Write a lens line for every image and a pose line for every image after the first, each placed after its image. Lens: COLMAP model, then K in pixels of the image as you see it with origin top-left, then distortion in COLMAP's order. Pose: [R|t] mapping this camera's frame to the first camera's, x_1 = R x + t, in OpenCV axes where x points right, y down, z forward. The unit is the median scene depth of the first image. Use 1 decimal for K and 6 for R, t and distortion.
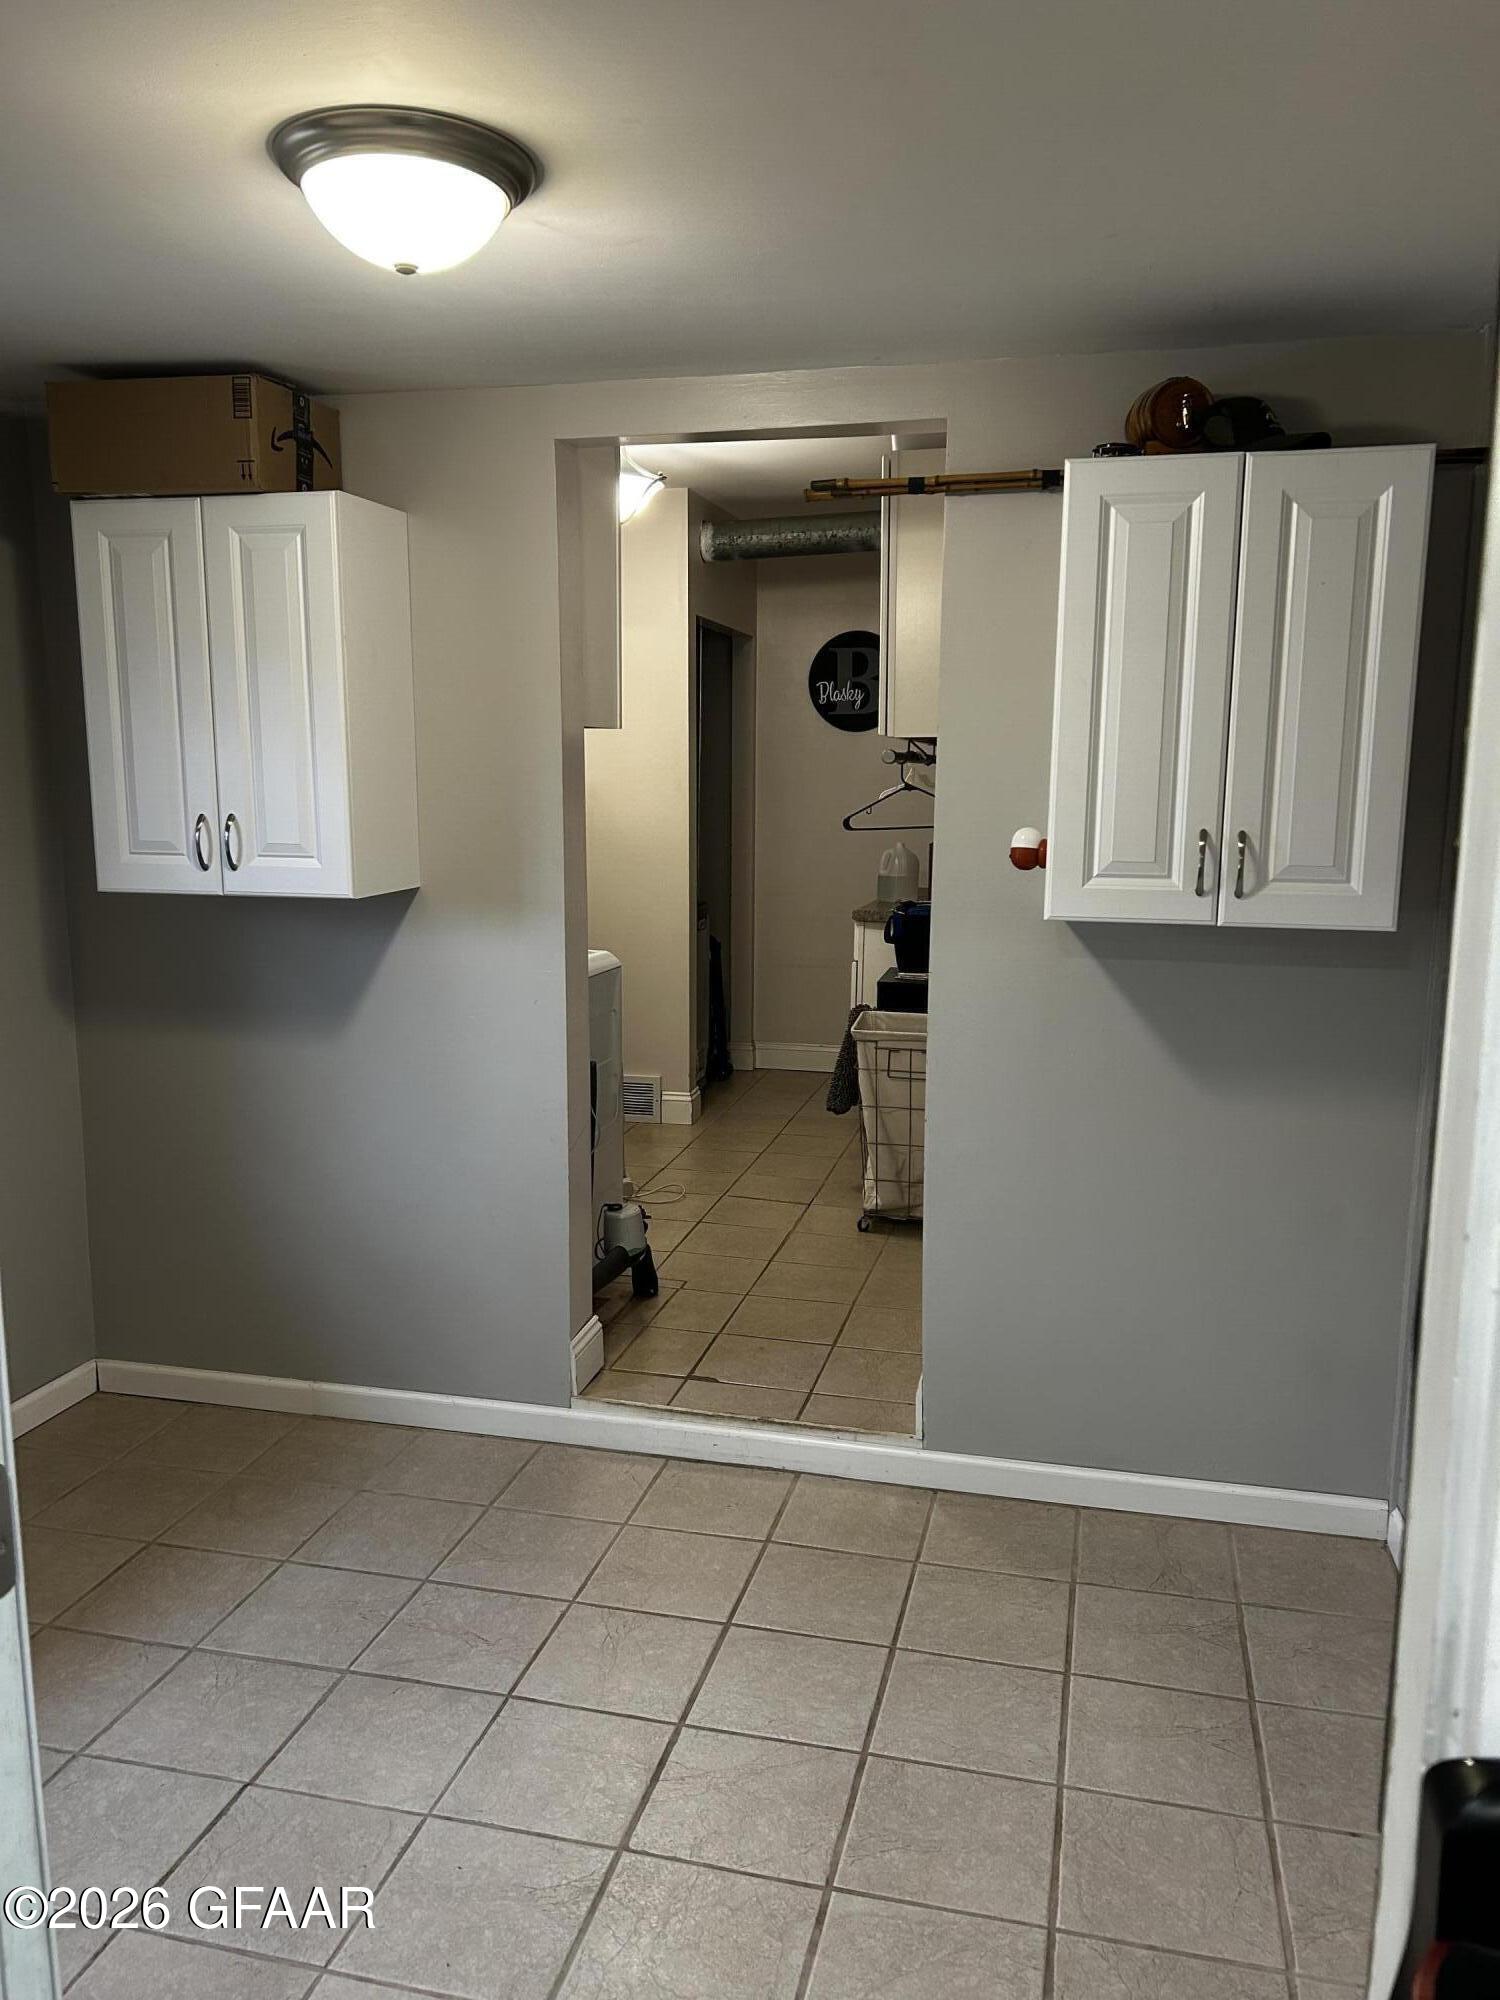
lens RADIAL K [[1500.0, 0, 748.1], [0, 1500.0, 1005.7], [0, 0, 1]] dist [0.004775, 0.000248]
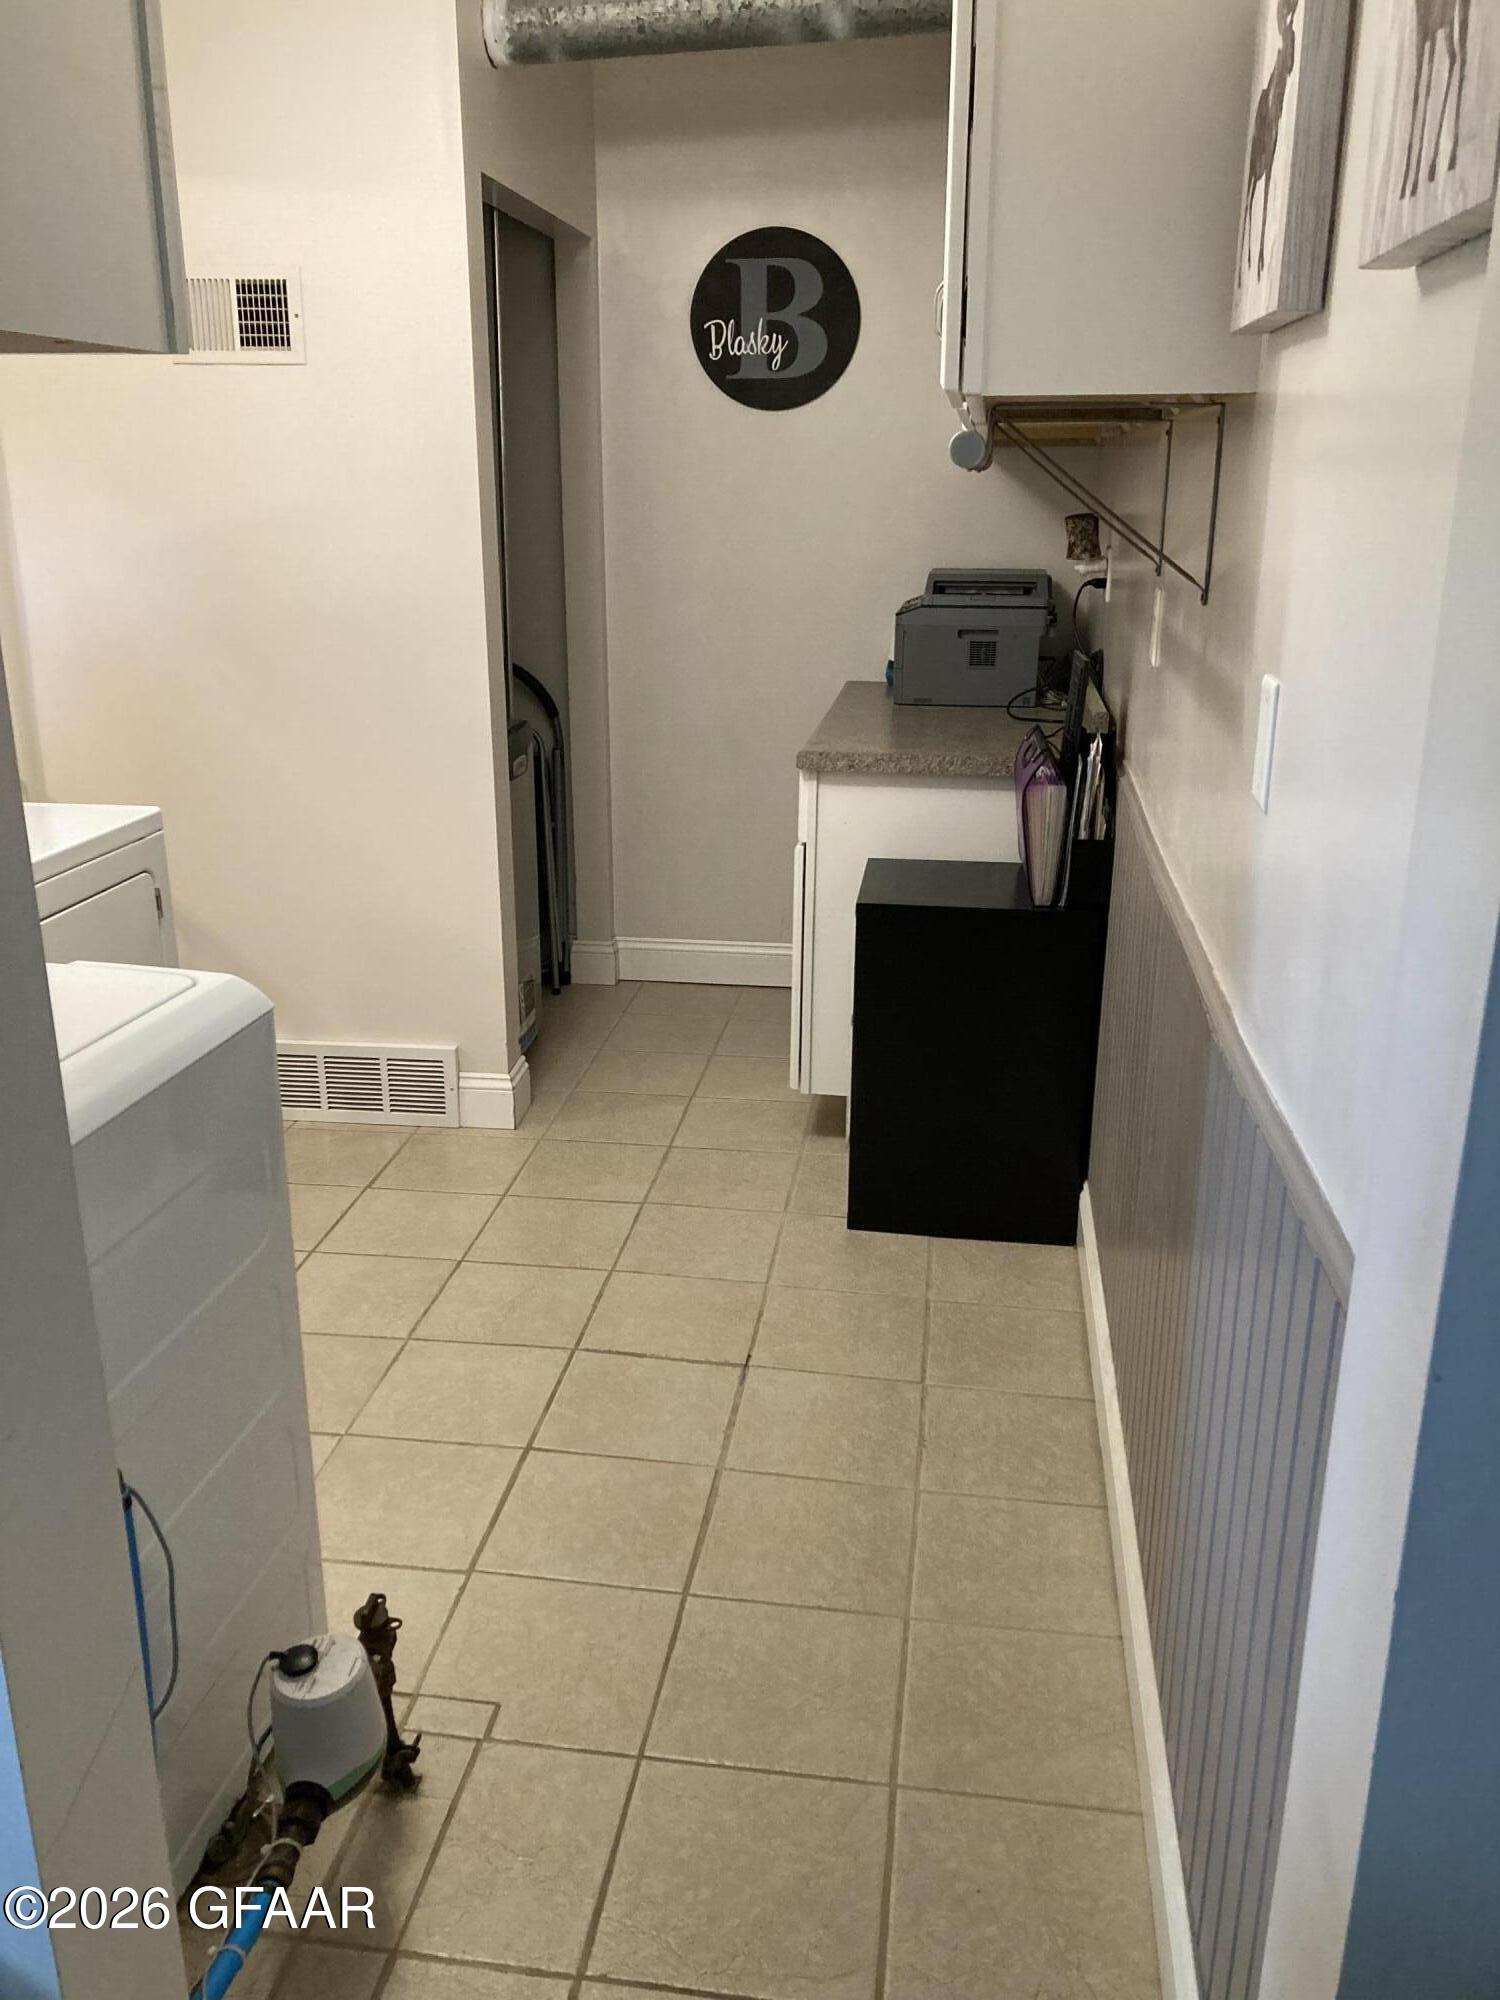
lens RADIAL K [[1634.0, 0, 749.9], [0, 1634.0, 997.8], [0, 0, 1]] dist [-0.012752, 0.004653]
pose [[0.995216, -0.034645, 0.091350, -0.003321], [0.019728, 0.987016, 0.159405, -0.059255], [-0.095687, -0.156841, 0.982978, 0.345940]]
